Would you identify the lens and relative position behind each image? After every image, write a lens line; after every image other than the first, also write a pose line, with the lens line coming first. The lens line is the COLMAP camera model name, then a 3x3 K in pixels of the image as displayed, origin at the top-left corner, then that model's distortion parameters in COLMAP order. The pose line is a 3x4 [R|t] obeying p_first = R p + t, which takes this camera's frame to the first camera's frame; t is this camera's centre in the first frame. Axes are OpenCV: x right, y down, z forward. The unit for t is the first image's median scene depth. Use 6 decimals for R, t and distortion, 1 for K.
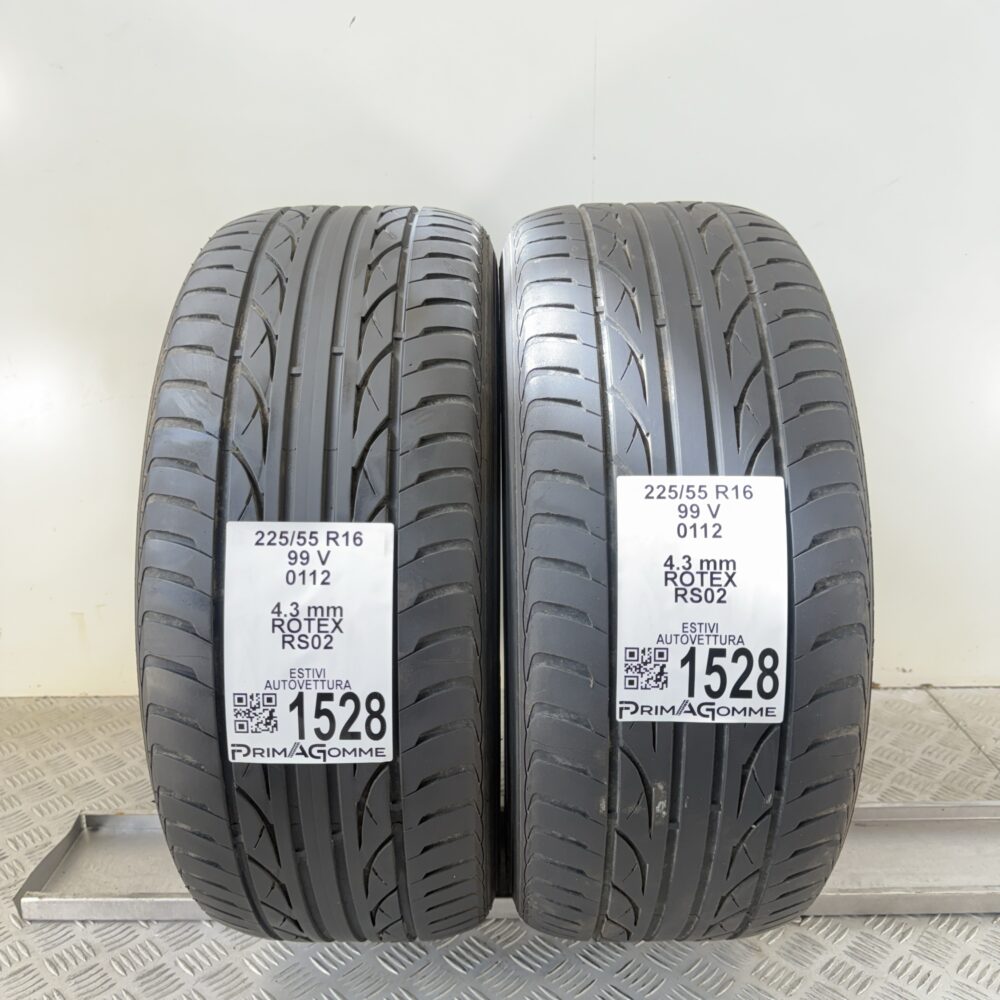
lens RADIAL K [[938.2, 0, 503.5], [0, 938.2, 509.8], [0, 0, 1]] dist [0.123440, -0.356444]
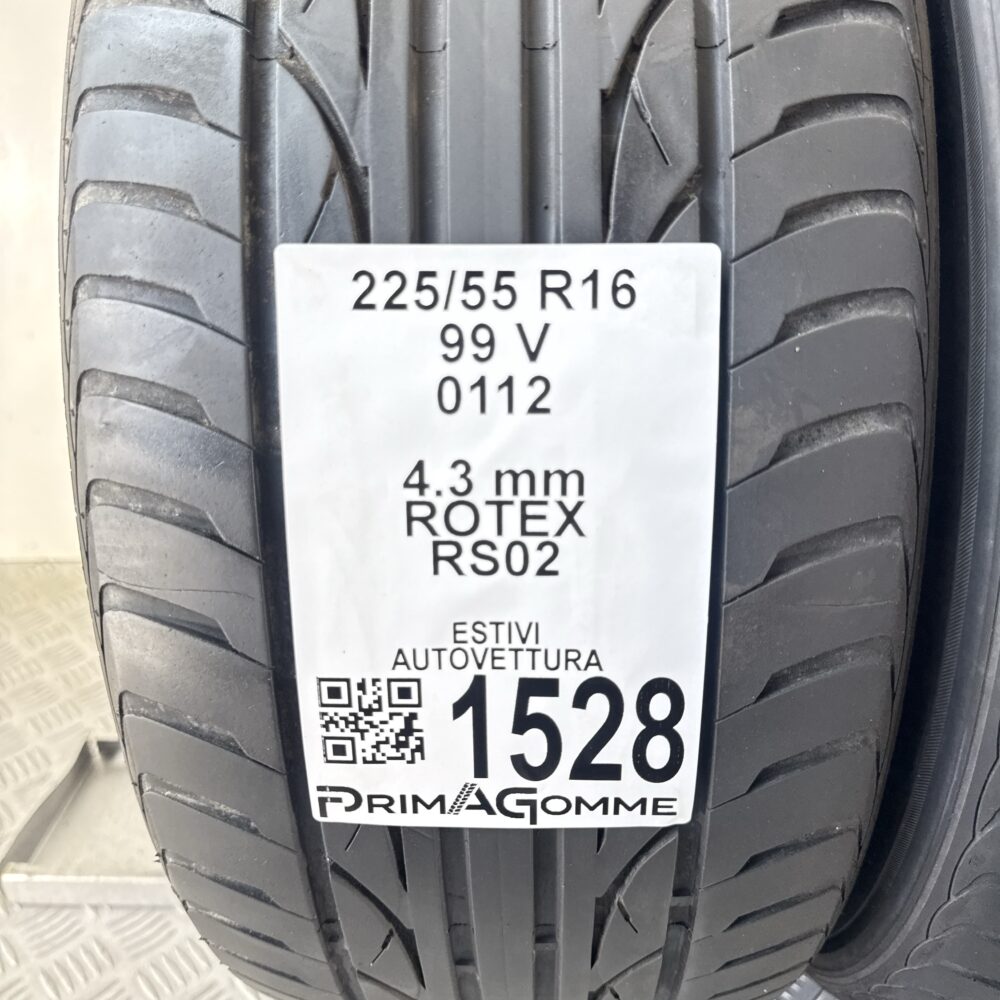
lens RADIAL K [[938.2, 0, 503.5], [0, 938.2, 509.8], [0, 0, 1]] dist [0.123440, -0.356444]
pose [[0.998989, -0.003892, -0.044779, -0.184099], [0.012323, 0.981785, 0.189594, 0.044712], [0.043226, -0.189955, 0.980841, 0.609862]]
